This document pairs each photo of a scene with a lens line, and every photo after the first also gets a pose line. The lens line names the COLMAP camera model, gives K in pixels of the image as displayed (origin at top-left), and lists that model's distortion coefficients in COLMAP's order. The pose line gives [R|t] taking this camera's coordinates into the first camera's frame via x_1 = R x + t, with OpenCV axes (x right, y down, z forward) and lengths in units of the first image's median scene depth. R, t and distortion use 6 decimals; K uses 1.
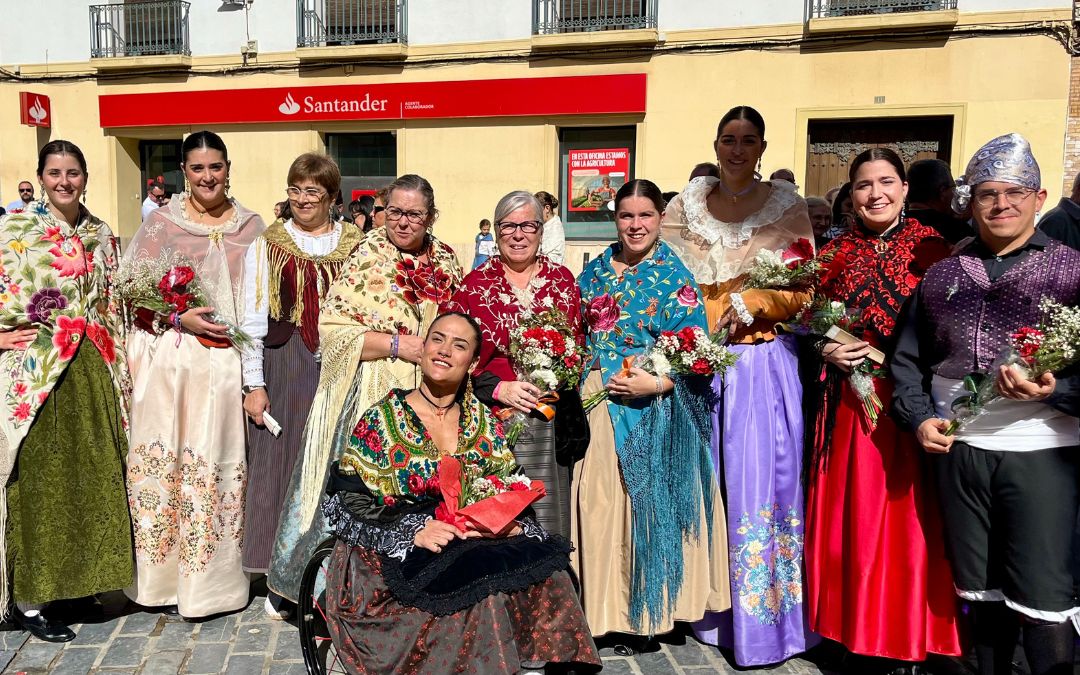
lens RADIAL K [[799.9, 0, 538.8], [0, 799.9, 349.5], [0, 0, 1]] dist [0.022373, -0.012277]
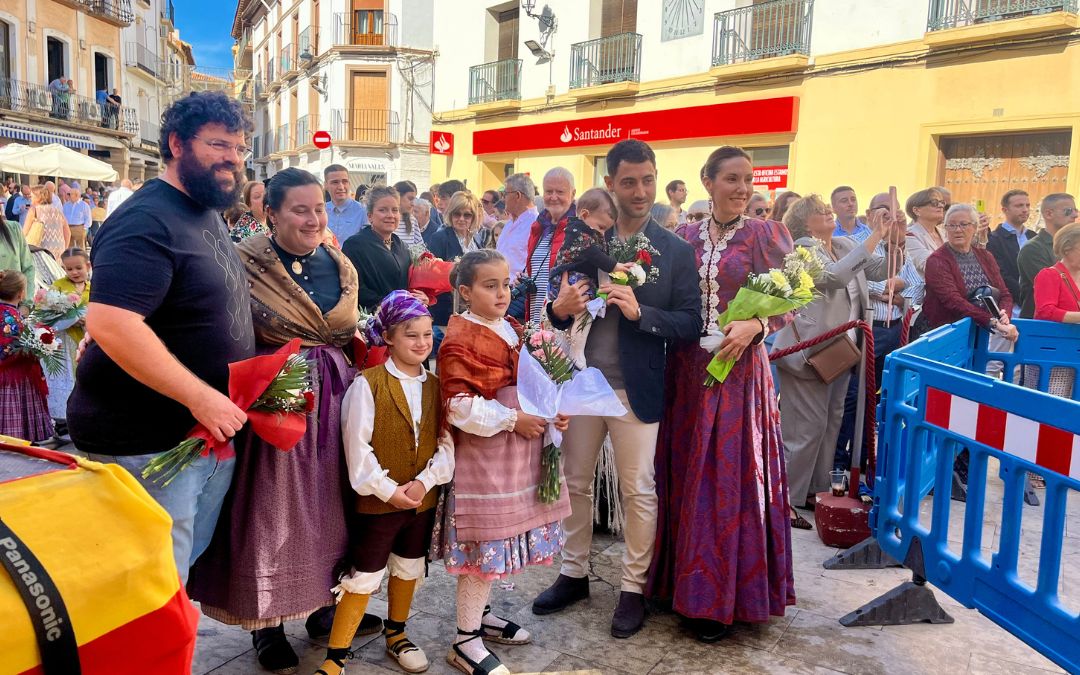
lens RADIAL K [[1018.6, 0, 540.0], [0, 1018.6, 337.5], [0, 0, 1]] dist [0.051788, -0.077725]
pose [[0.734423, 0.100644, -0.671188, 0.781756], [-0.140358, 0.990088, -0.005120, 0.023536], [0.664020, 0.097967, 0.741269, -0.182072]]
